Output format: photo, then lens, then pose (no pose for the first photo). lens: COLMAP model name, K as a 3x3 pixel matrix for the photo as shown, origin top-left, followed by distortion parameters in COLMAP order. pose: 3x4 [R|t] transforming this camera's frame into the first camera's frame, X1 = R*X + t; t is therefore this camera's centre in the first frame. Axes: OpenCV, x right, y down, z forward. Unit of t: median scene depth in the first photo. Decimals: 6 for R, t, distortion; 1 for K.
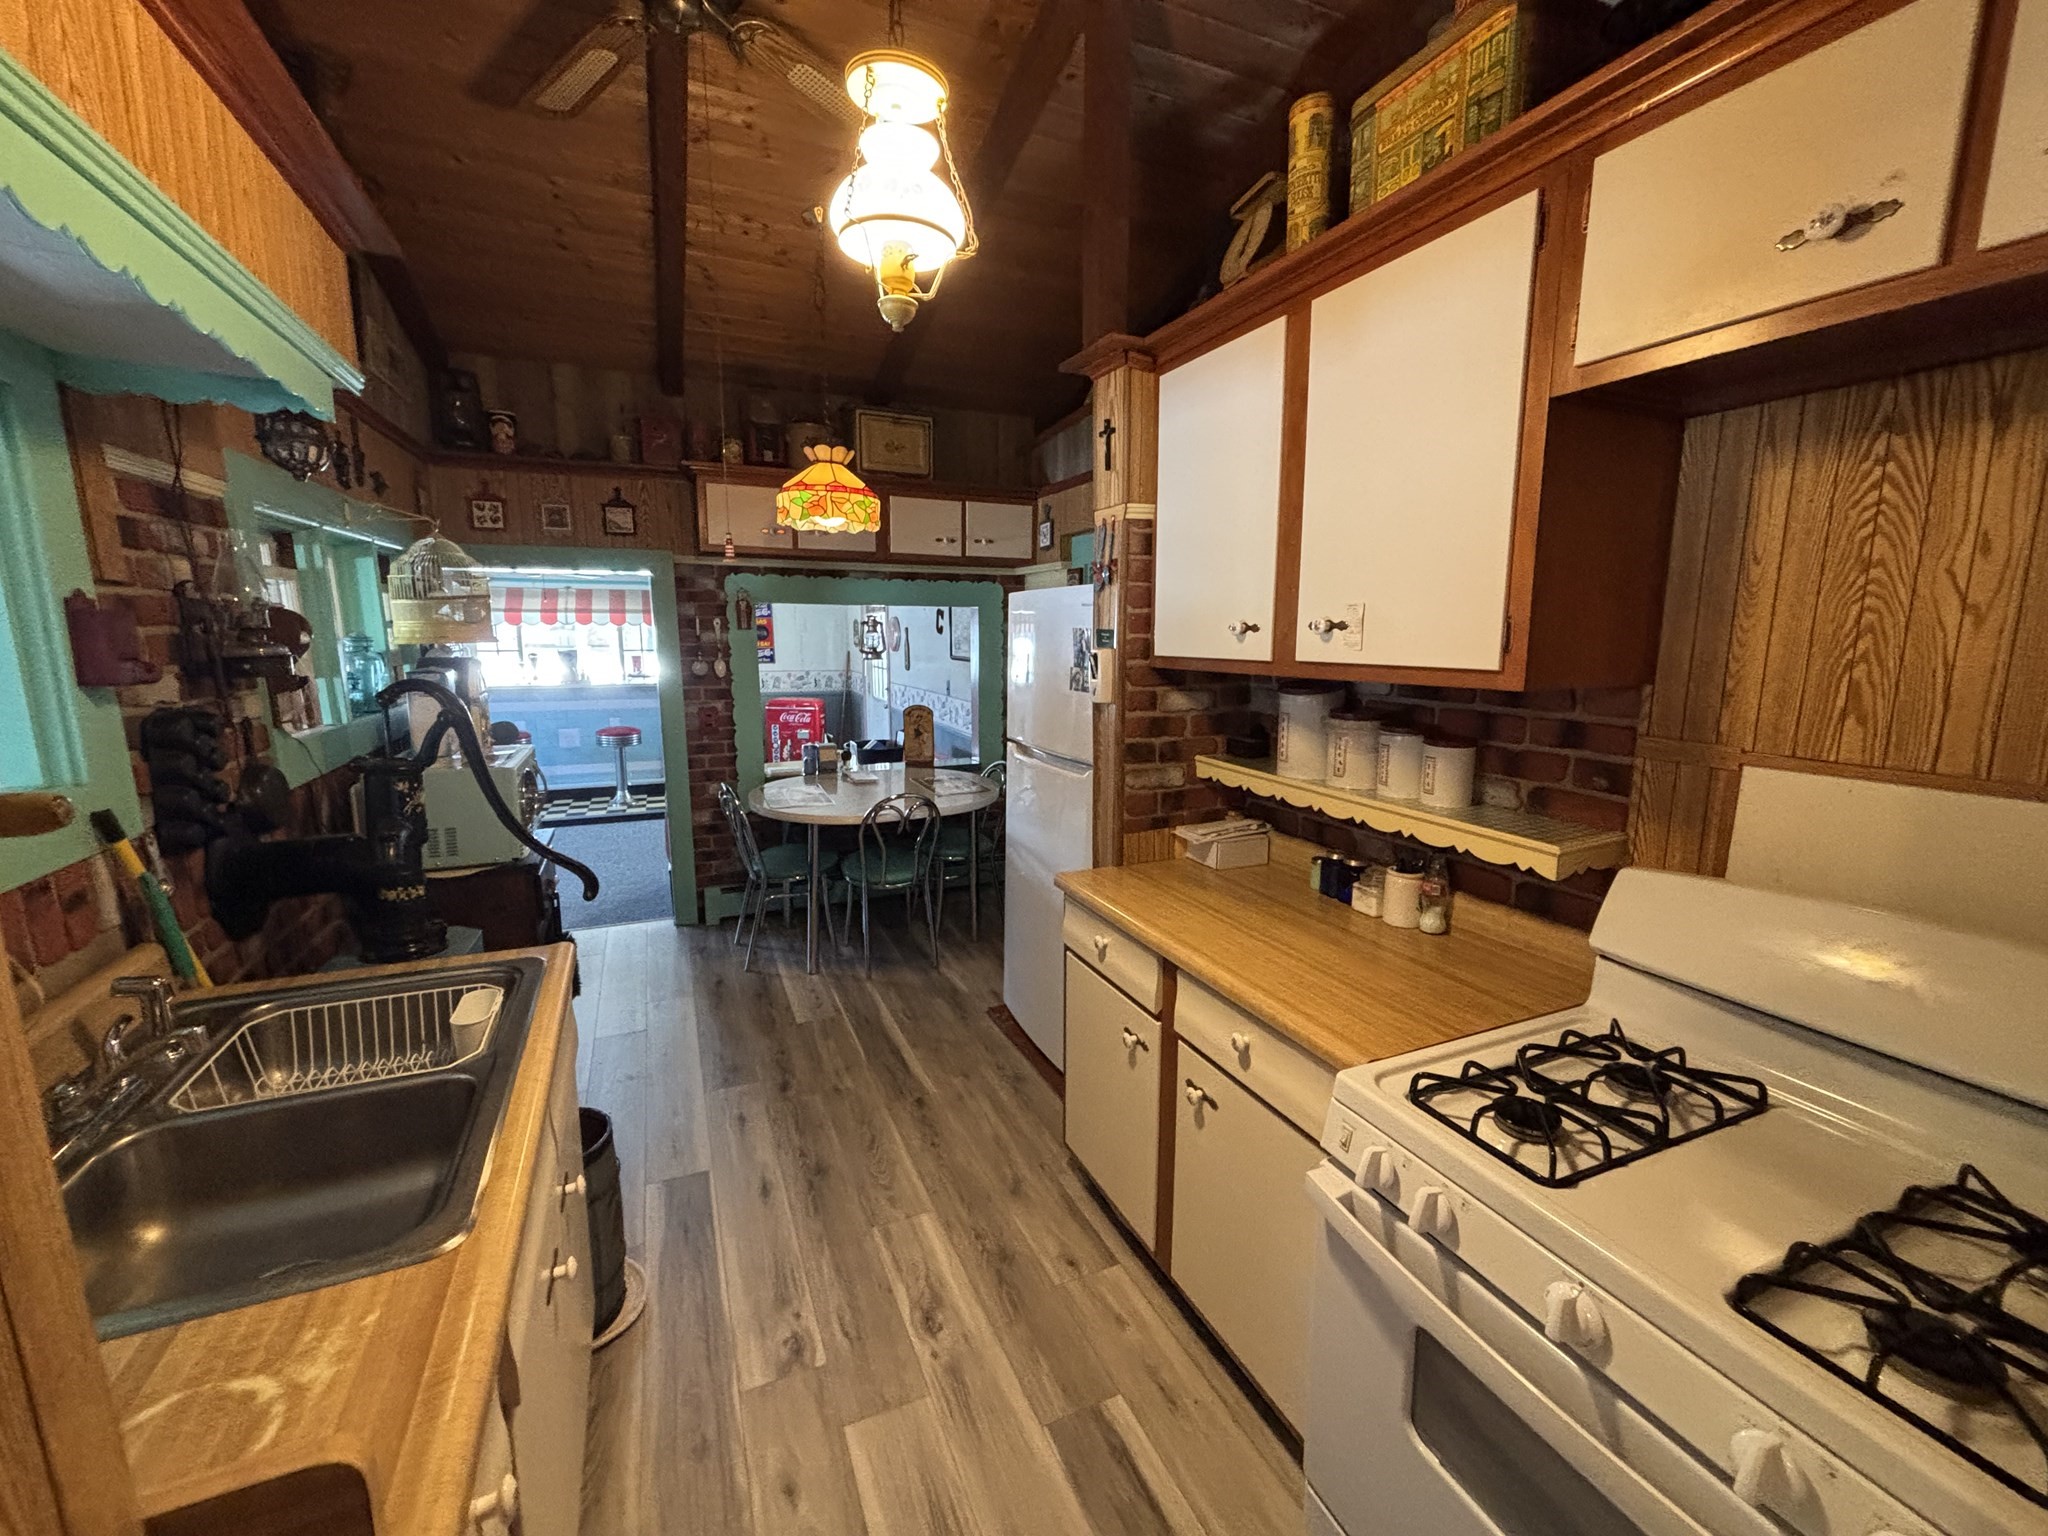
lens RADIAL K [[840.4, 0, 1024.0], [0, 840.4, 768.0], [0, 0, 1]] dist [0.027731, -0.000132]
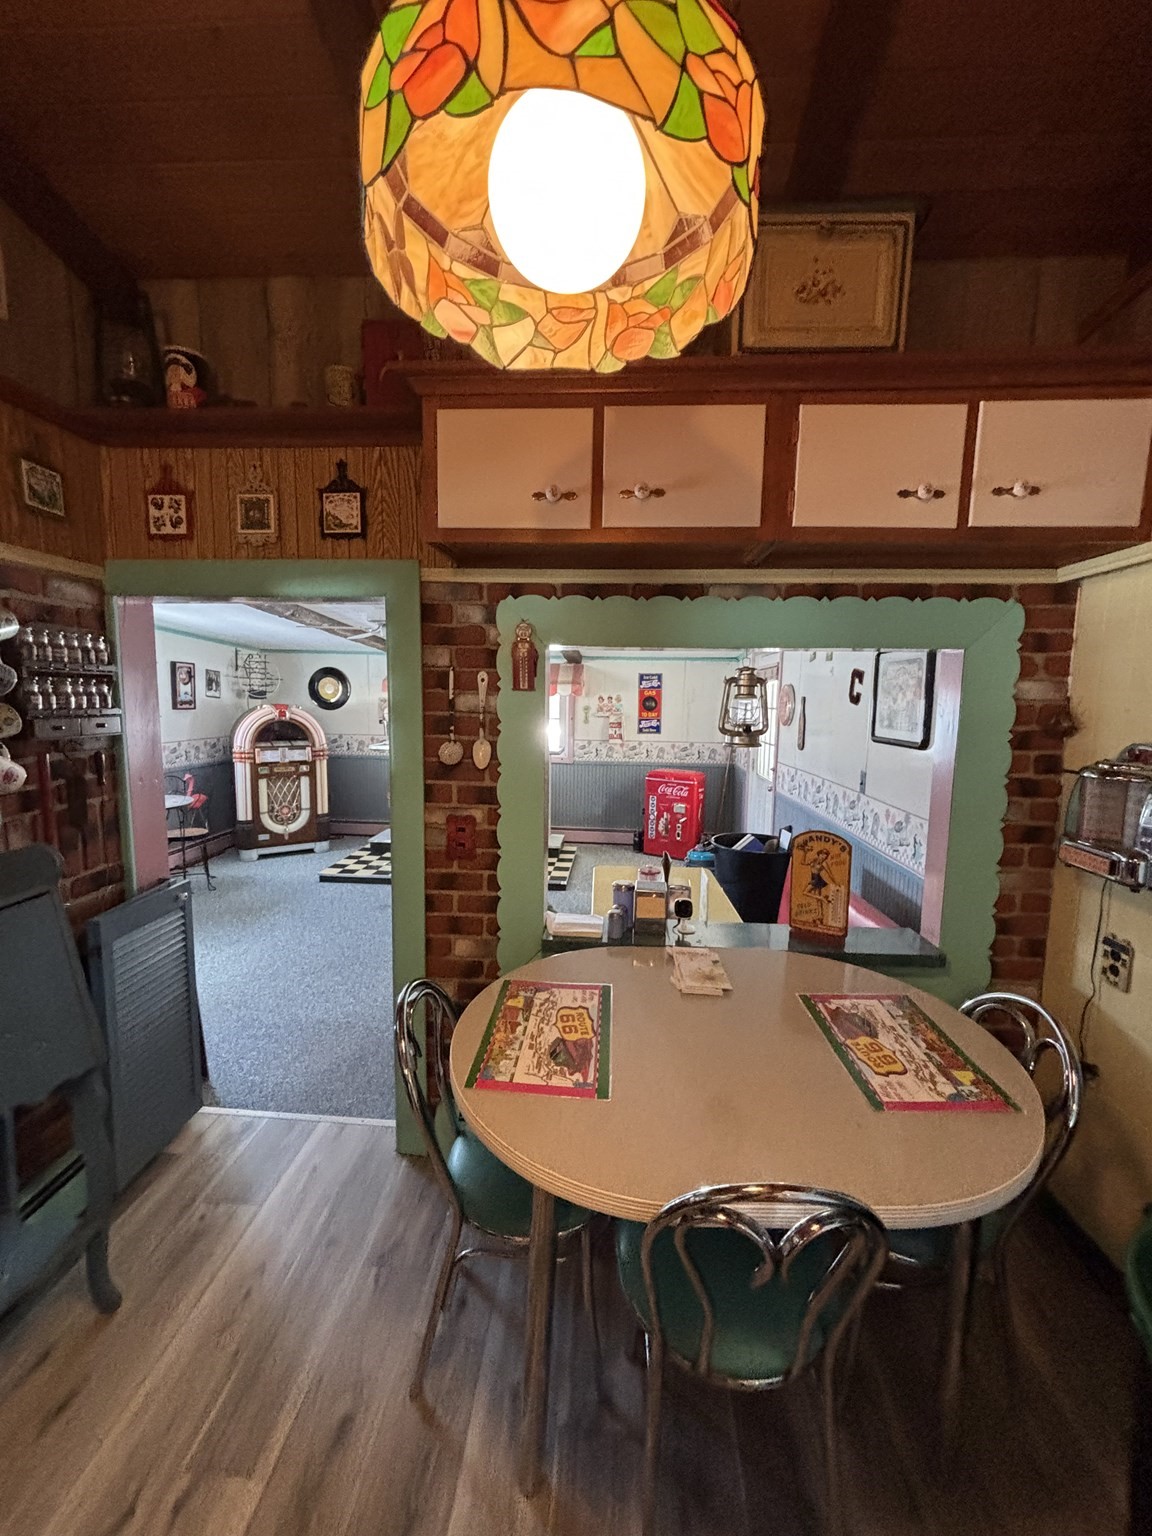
lens RADIAL K [[630.3, 0, 576.0], [0, 630.3, 768.0], [0, 0, 1]] dist [0.027731, -0.000132]
pose [[0.890786, 0.057369, -0.450787, -0.094711], [-0.085653, 0.995415, -0.042575, -0.093100], [0.446277, 0.076537, 0.891616, 0.619807]]
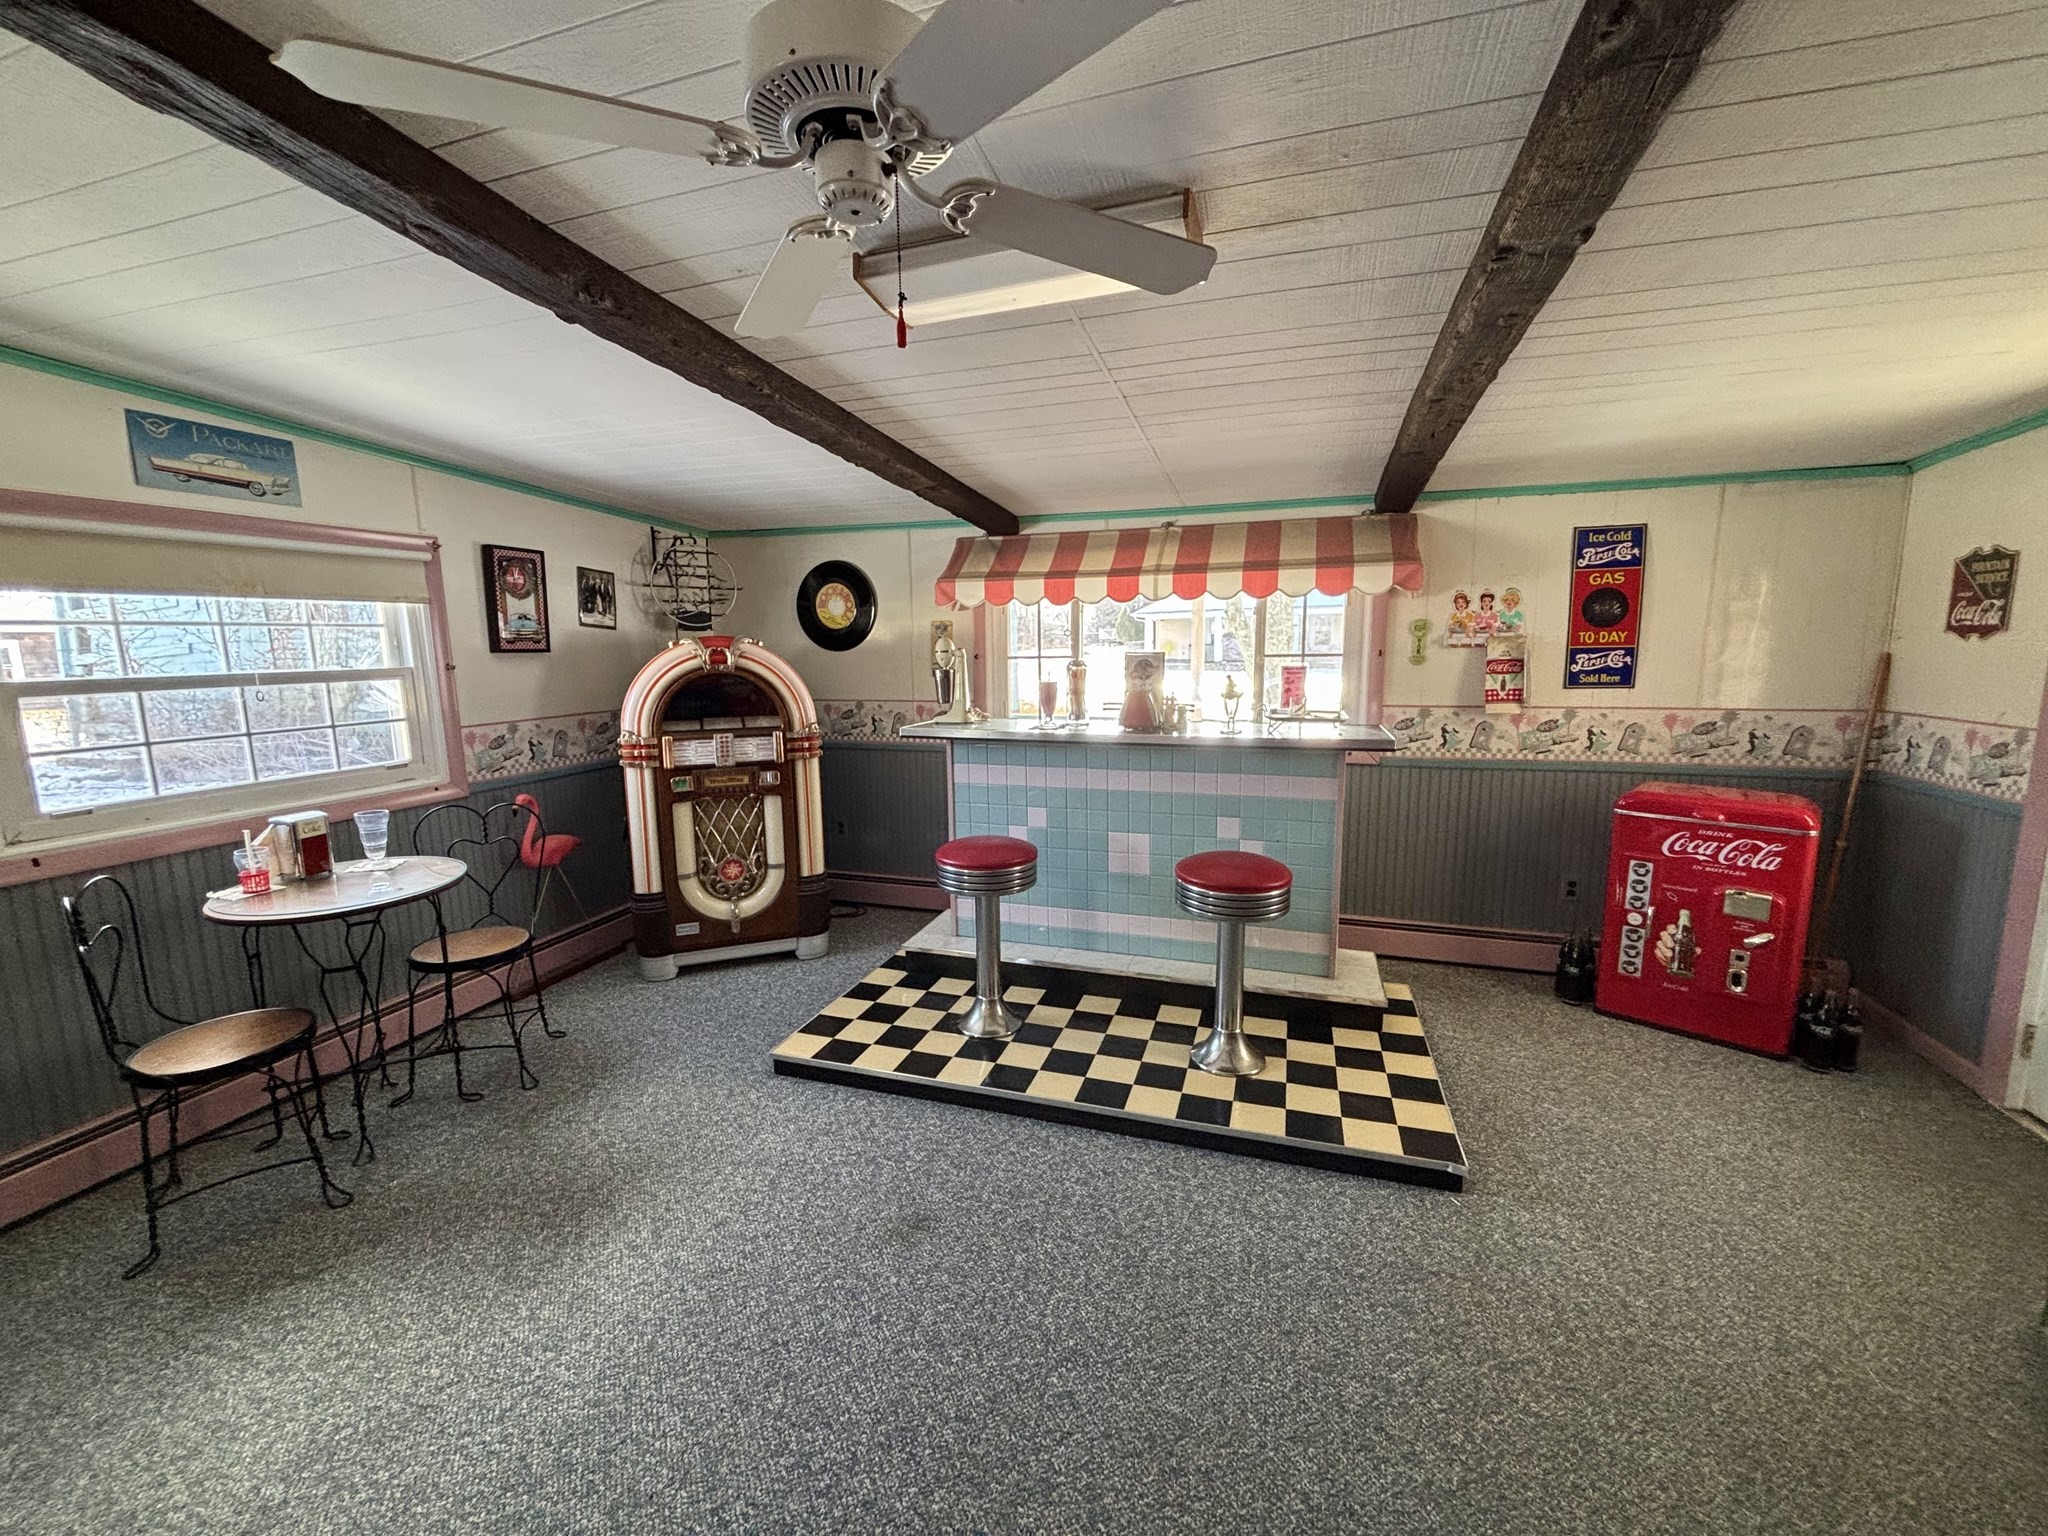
lens RADIAL K [[814.5, 0, 1024.0], [0, 814.5, 768.0], [0, 0, 1]] dist [0.000294, -0.000021]
pose [[0.755084, 0.081947, -0.650487, -0.560735], [-0.090810, 0.995667, 0.020020, -0.152256], [0.649309, 0.043954, 0.759254, 1.171377]]
